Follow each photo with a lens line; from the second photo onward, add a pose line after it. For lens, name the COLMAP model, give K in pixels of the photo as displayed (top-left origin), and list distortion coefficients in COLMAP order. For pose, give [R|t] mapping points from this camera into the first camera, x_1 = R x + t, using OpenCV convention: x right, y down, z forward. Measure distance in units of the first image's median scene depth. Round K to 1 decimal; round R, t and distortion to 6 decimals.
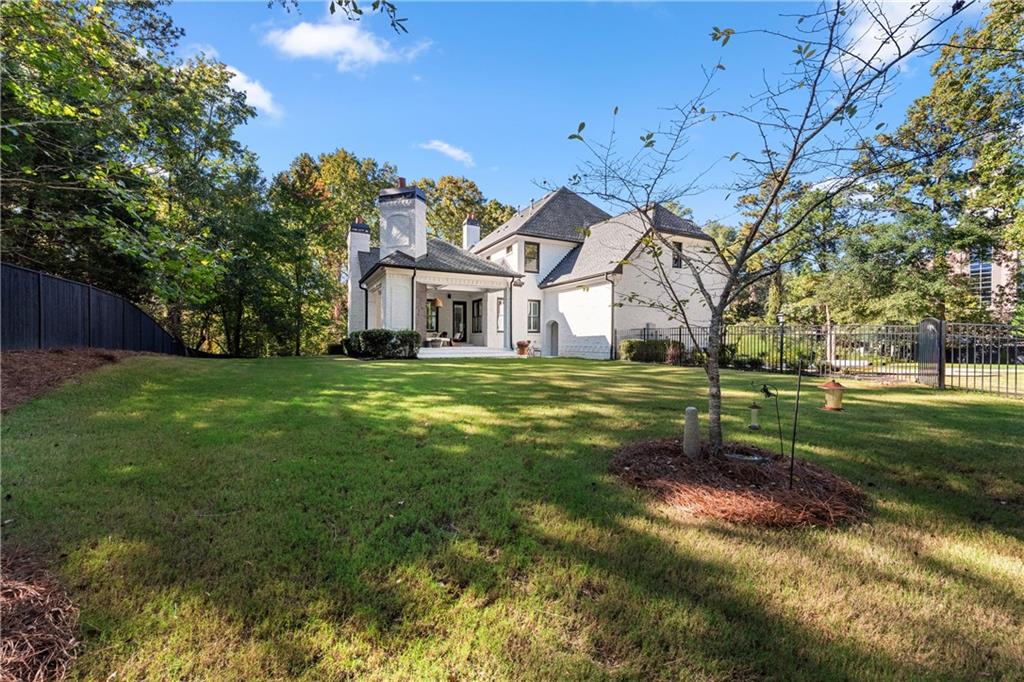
lens RADIAL K [[418.7, 0, 514.0], [0, 418.7, 339.6], [0, 0, 1]] dist [0.016919, 0.000100]
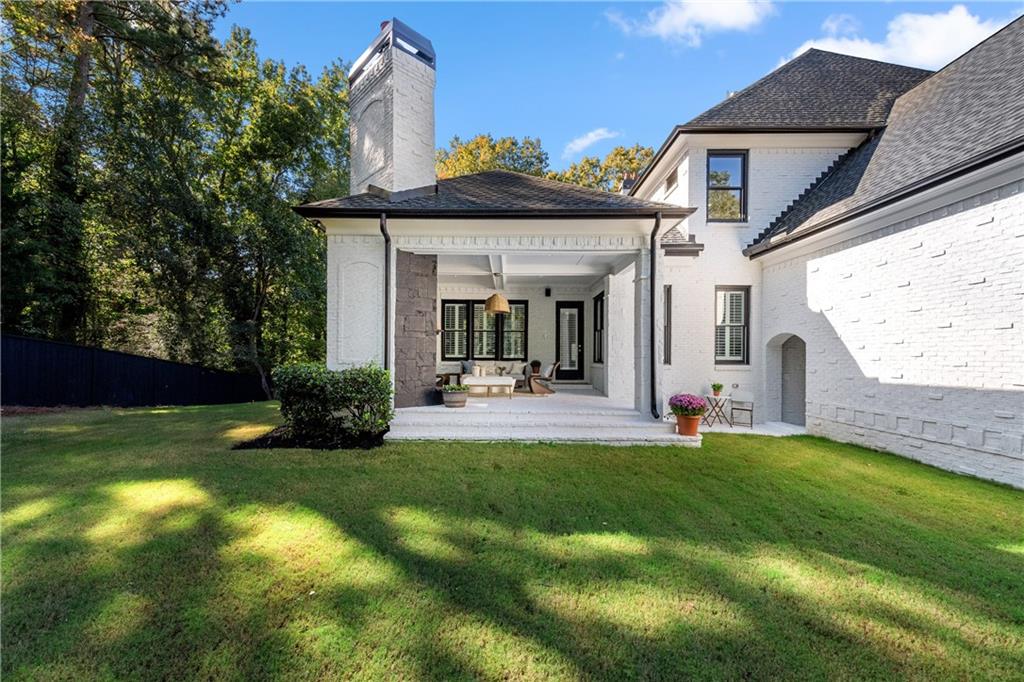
lens RADIAL K [[418.7, 0, 504.9], [0, 418.7, 349.1], [0, 0, 1]] dist [0.016919, 0.000100]
pose [[0.884706, -0.005595, -0.466116, 0.042286], [-0.001606, 0.999885, -0.015051, -0.025202], [0.466147, 0.014065, 0.884596, 0.523670]]
